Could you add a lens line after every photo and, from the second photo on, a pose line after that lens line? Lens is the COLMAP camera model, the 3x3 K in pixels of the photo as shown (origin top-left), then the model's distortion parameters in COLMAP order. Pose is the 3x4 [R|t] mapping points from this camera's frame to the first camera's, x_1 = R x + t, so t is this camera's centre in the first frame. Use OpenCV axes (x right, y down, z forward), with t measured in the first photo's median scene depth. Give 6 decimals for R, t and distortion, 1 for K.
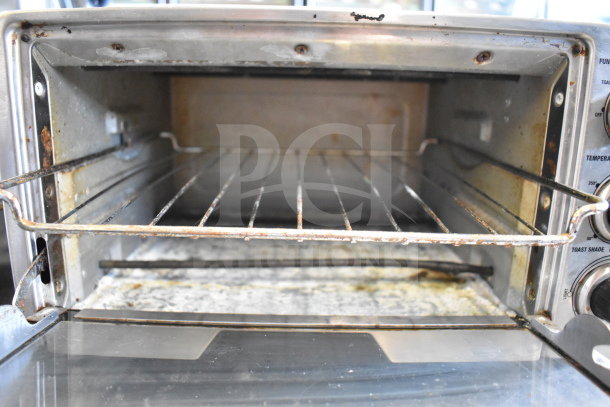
lens RADIAL K [[486.4, 0, 303.1], [0, 486.4, 215.0], [0, 0, 1]] dist [-0.070795, 0.001311]
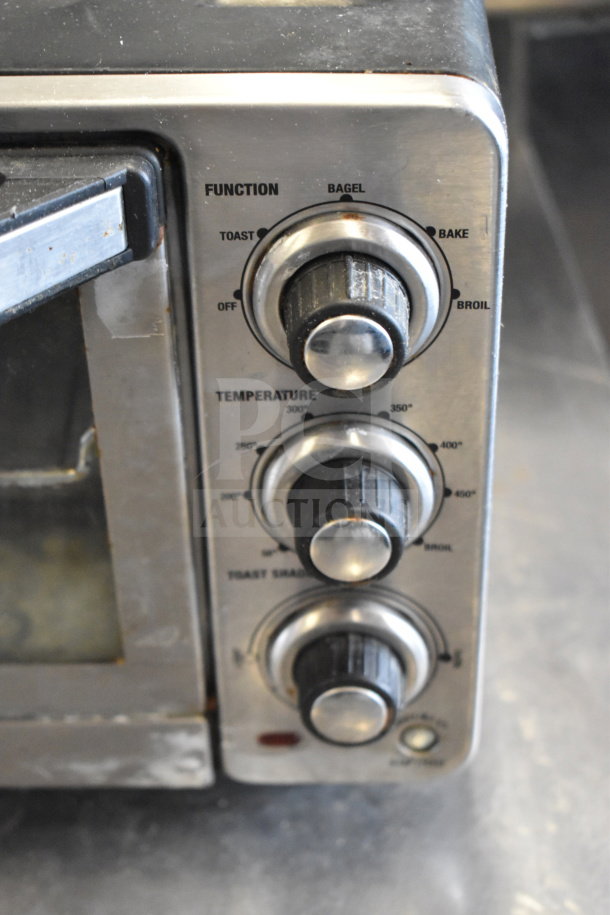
lens RADIAL K [[1754.7, 0, 305.0], [0, 1754.7, 457.5], [0, 0, 1]] dist [-0.000510, -0.165533]
pose [[0.998830, -0.021576, -0.043284, 0.699389], [0.036357, 0.925174, 0.377799, -0.606861], [0.031894, -0.378930, 0.924876, -0.394568]]
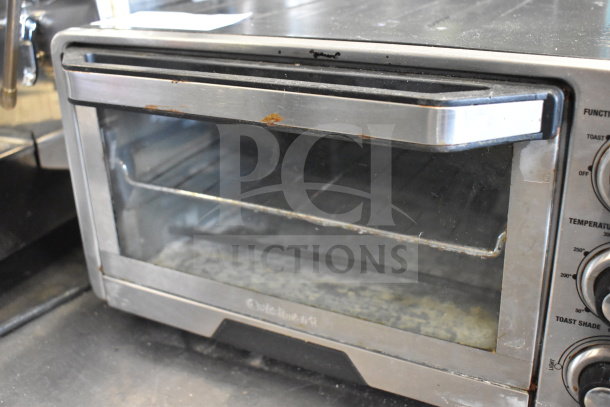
lens RADIAL K [[678.0, 0, 305.0], [0, 678.0, 203.5], [0, 0, 1]] dist [-0.077740, -0.004806]
pose [[0.877281, 0.140046, -0.459091, 0.689009], [-0.069688, 0.983516, 0.166854, -0.298870], [0.474891, -0.114385, 0.872580, -0.239591]]
